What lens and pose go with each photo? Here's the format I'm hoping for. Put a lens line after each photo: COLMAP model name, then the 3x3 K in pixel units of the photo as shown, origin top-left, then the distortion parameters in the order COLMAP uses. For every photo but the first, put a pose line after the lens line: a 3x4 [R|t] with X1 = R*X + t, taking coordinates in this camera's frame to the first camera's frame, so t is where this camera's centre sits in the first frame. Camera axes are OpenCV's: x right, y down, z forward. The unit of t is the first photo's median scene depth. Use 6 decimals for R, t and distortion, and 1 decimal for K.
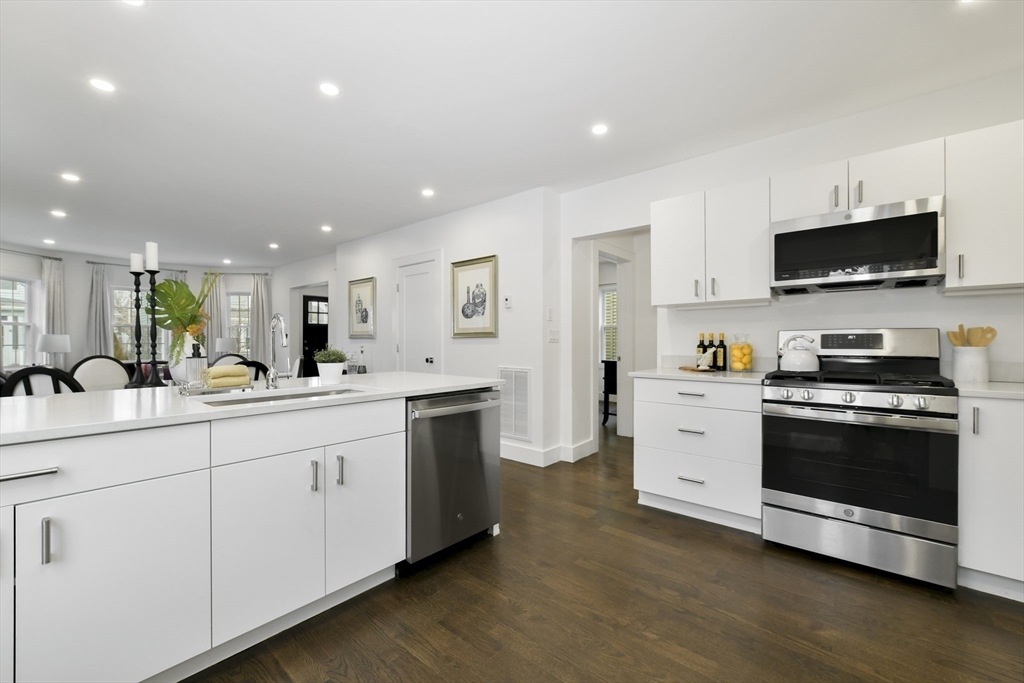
lens RADIAL K [[410.1, 0, 512.0], [0, 410.1, 341.5], [0, 0, 1]] dist [-0.001303, -0.000099]
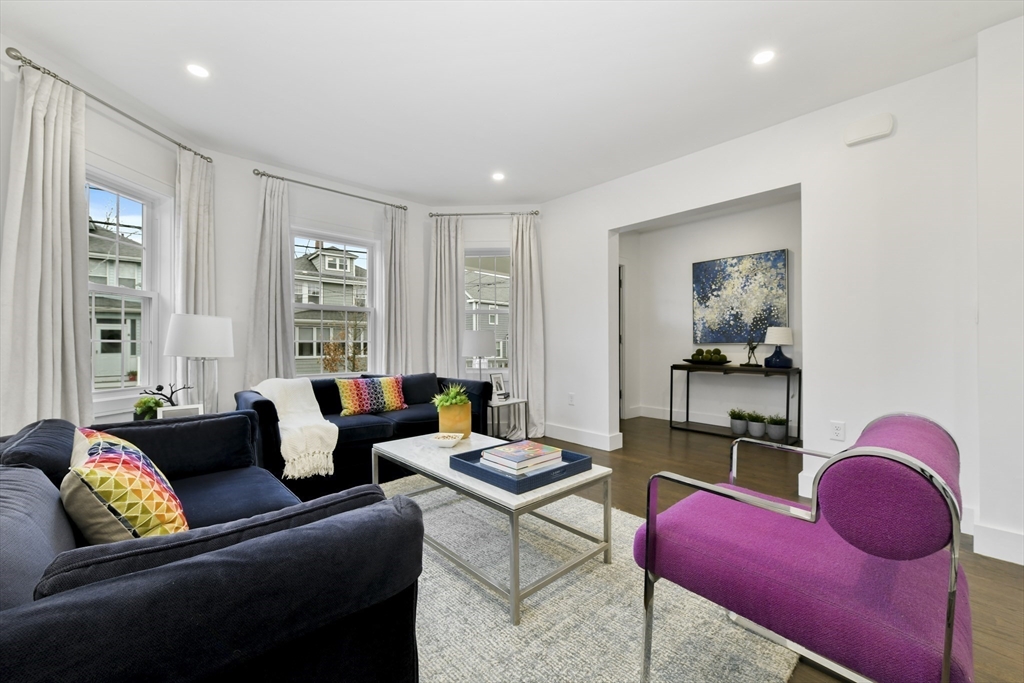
lens RADIAL K [[410.1, 0, 512.0], [0, 410.1, 341.5], [0, 0, 1]] dist [-0.001303, -0.000099]
pose [[0.990758, 0.002921, -0.135610, -1.398066], [-0.005715, 0.999779, -0.020217, 0.036356], [0.135521, 0.020805, 0.990556, 1.176322]]
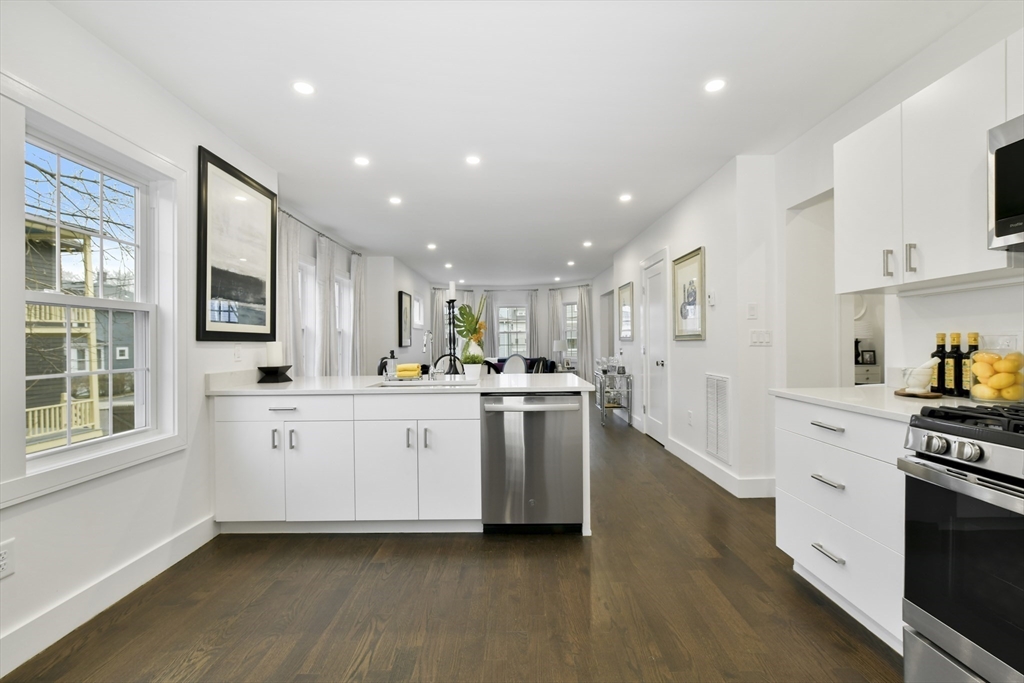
lens RADIAL K [[428.6, 0, 525.7], [0, 428.6, 342.5], [0, 0, 1]] dist [-0.000120, 0.000100]
pose [[0.670426, -0.005698, -0.741954, 0.472915], [0.010262, 0.999946, 0.001594, -0.012121], [0.741905, -0.008683, 0.670448, 0.120323]]
